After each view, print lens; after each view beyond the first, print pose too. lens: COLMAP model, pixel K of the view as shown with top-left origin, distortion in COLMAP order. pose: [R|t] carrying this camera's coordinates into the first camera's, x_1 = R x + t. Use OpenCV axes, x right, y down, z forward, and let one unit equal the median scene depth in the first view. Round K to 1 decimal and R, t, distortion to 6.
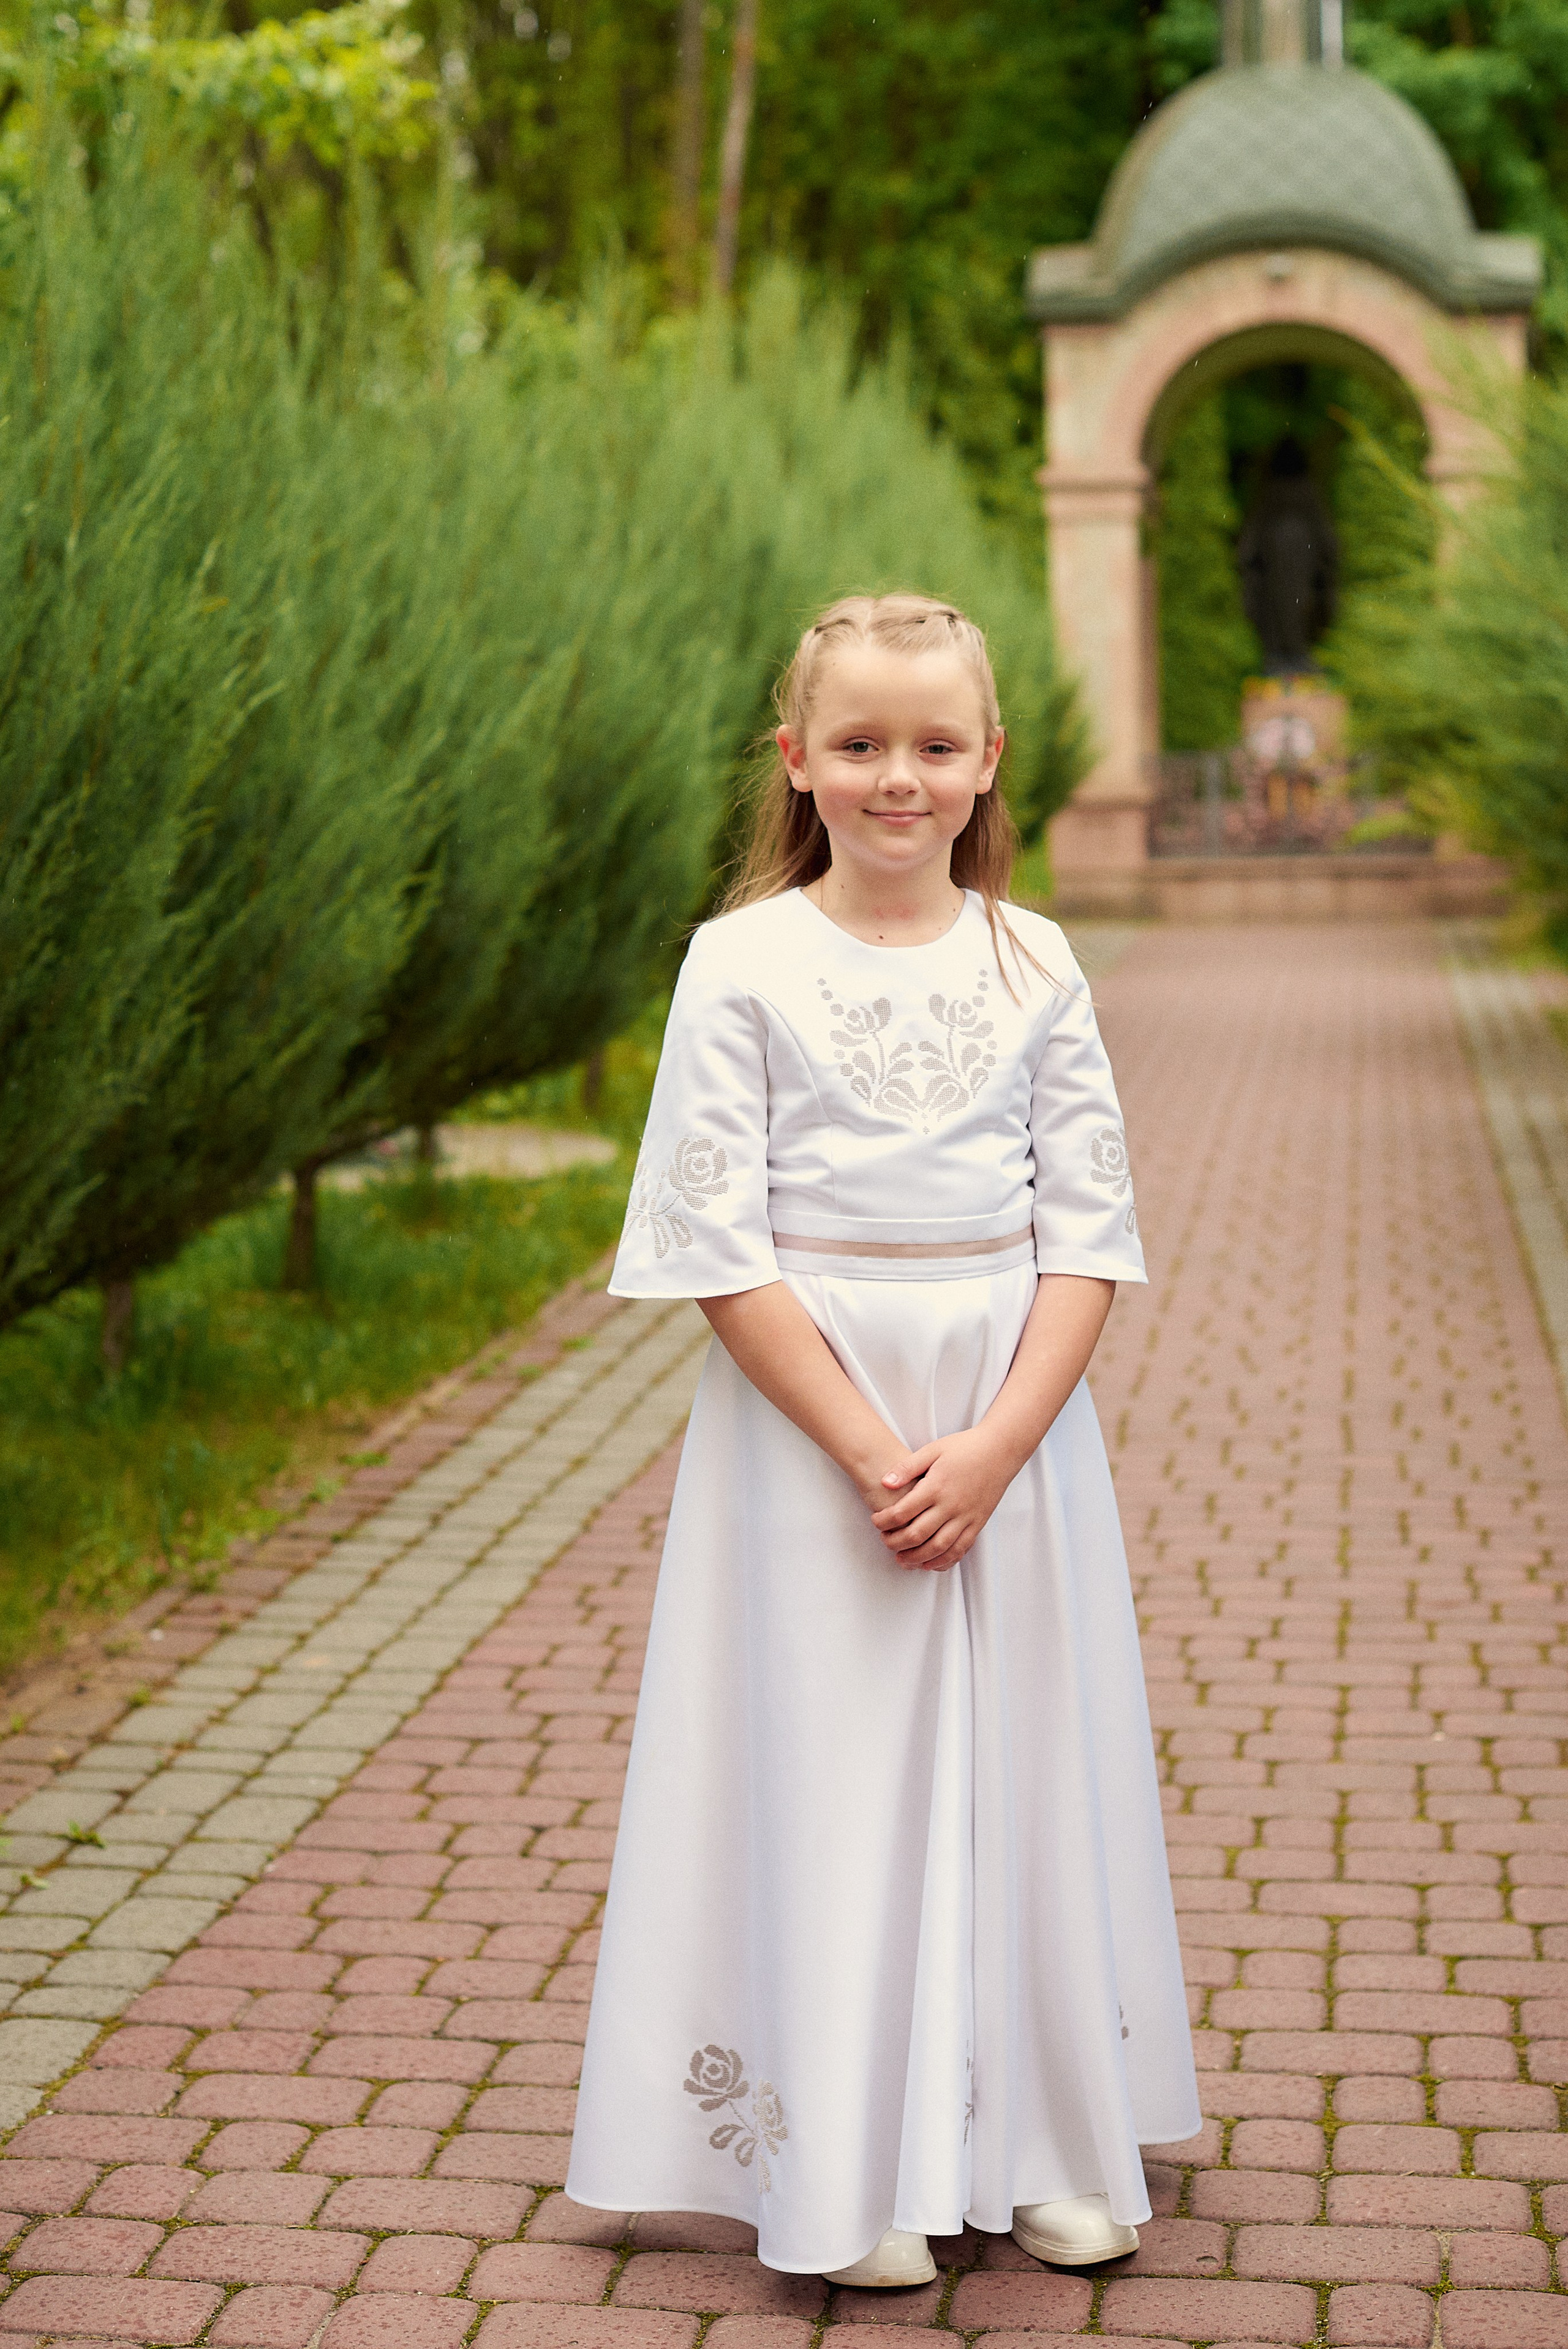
lens RADIAL K [[3660.1, 0, 790.5], [0, 3660.1, 1162.4], [0, 0, 1]] dist [-0.132910, 0.000000]
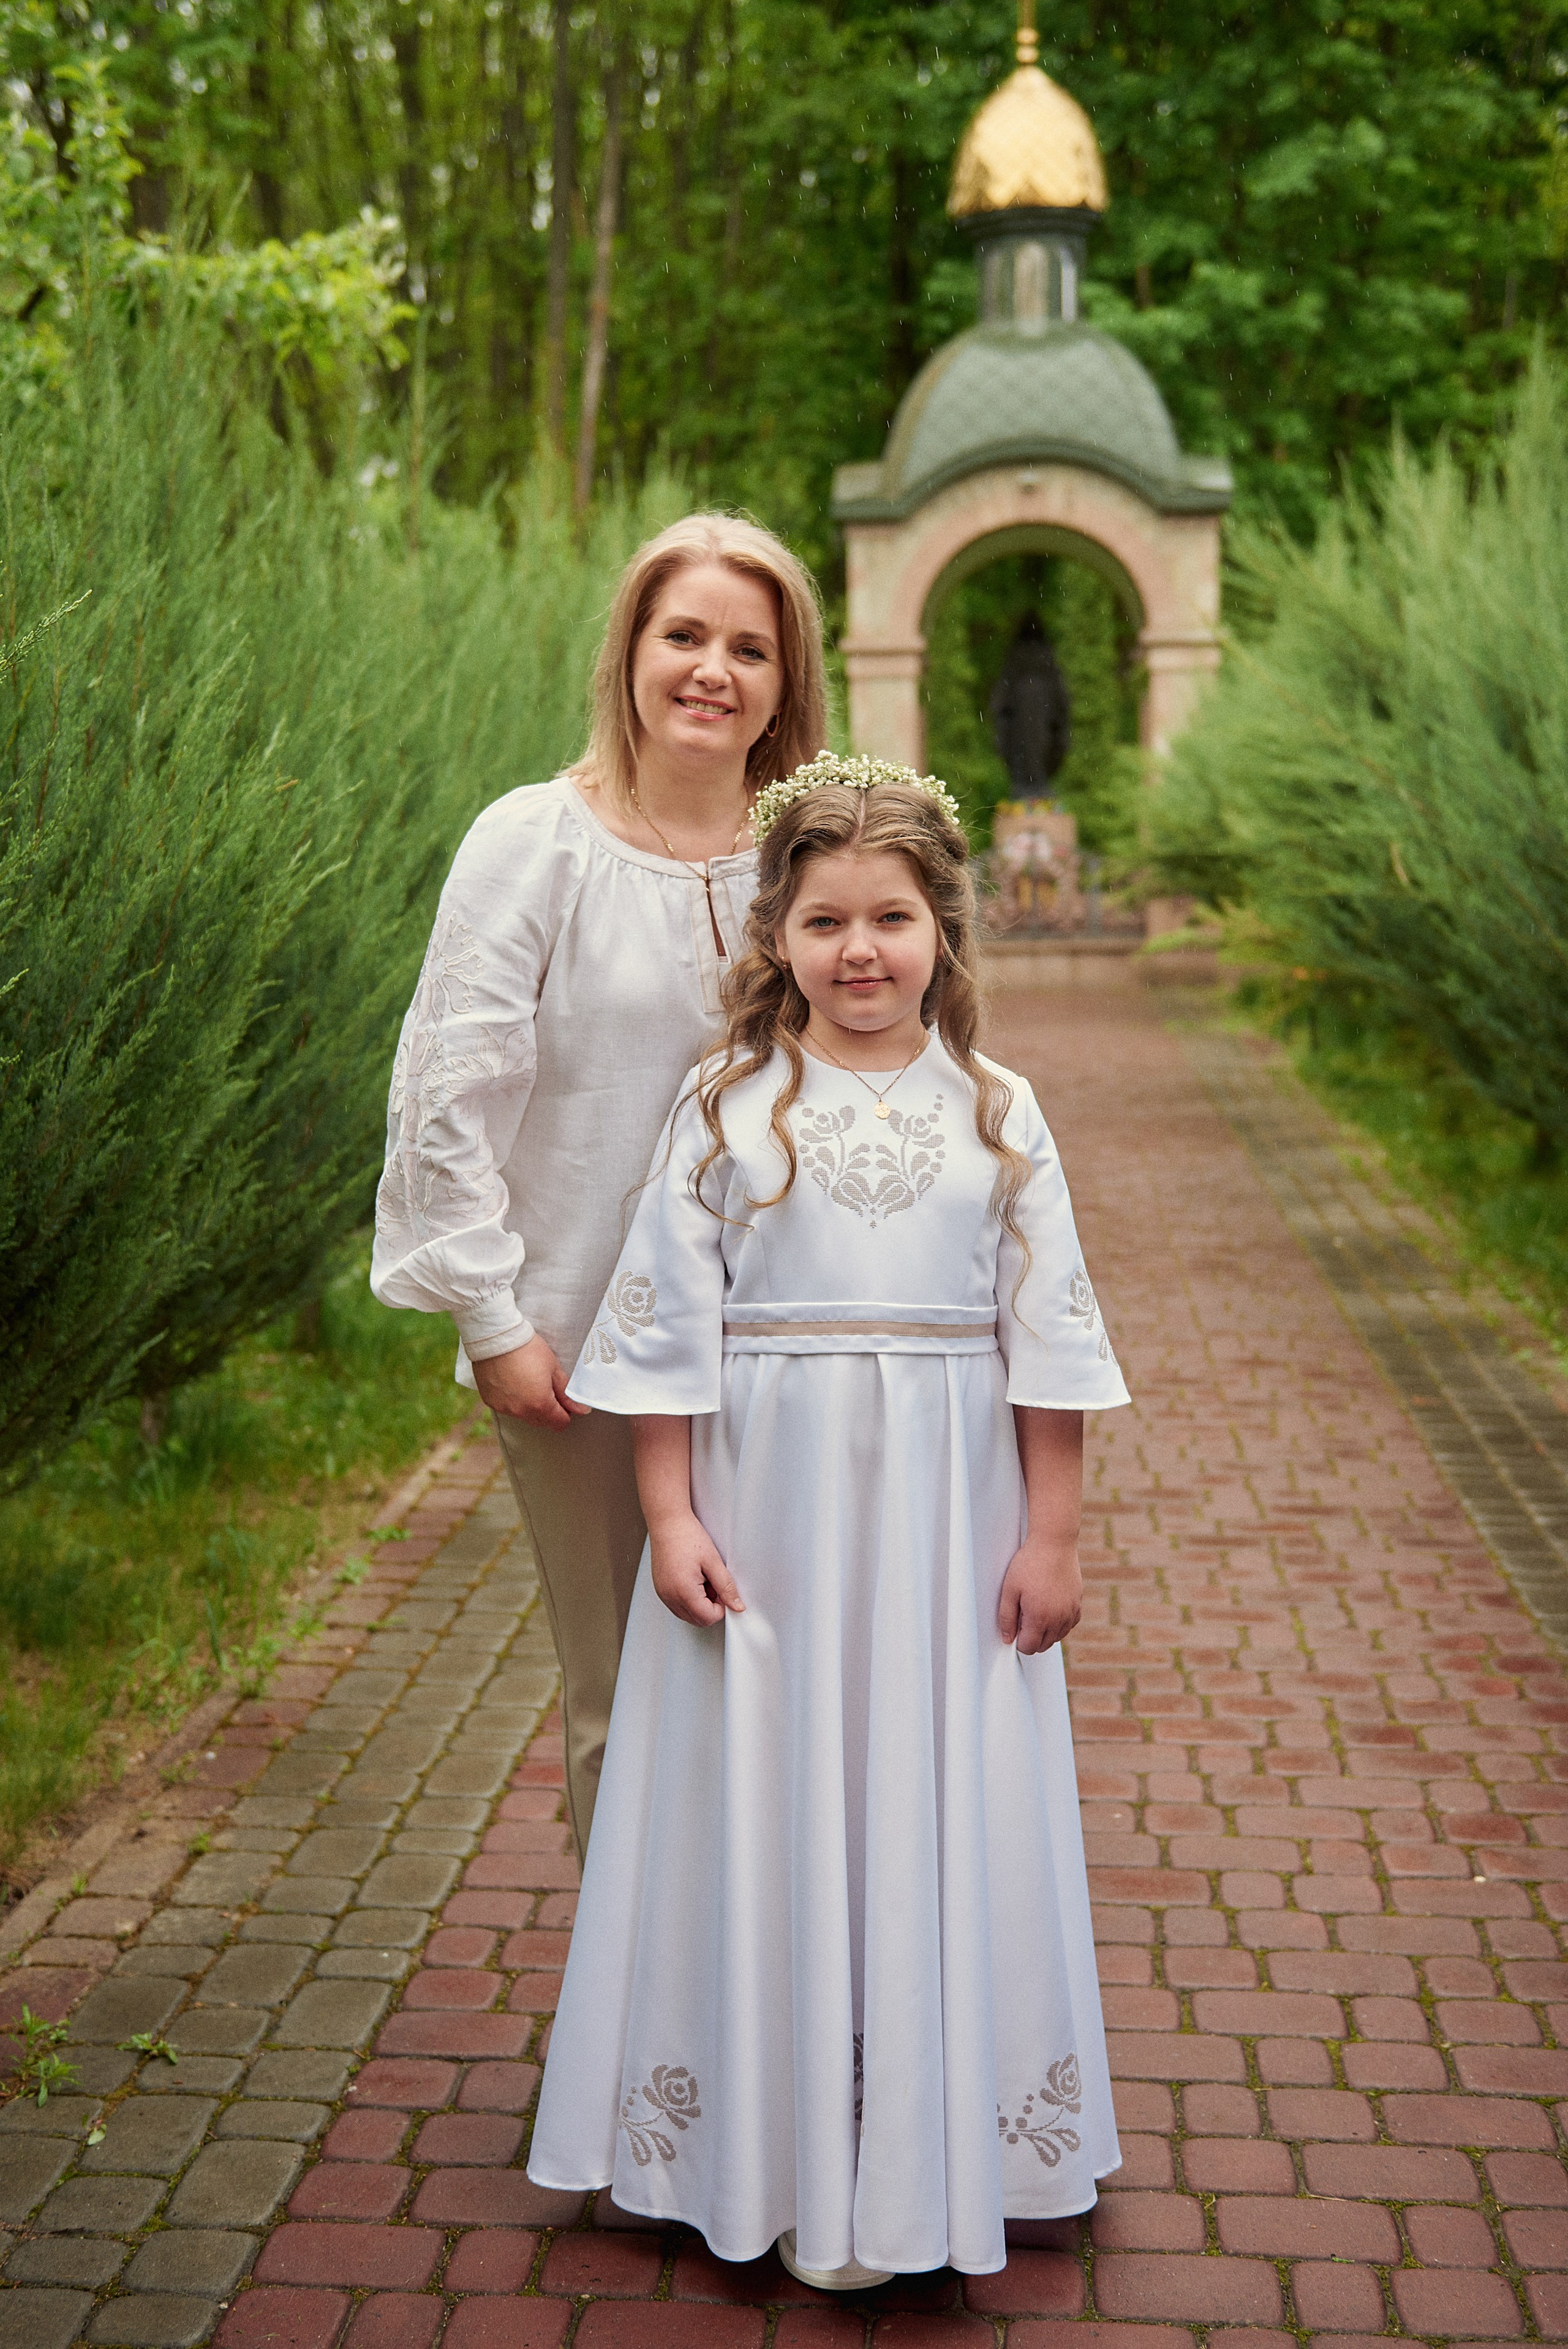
lens RADIAL K [[2677.1, 0, 750.1], [0, 2677.1, 1137.5], [0, 0, 1]] dist [0.033856, 0.000000]
pose [[0.998706, -0.005446, 0.050556, -0.055839], [0.005619, 0.999979, -0.003280, -0.043584], [-0.050537, 0.003560, 0.998716, 0.213305]]
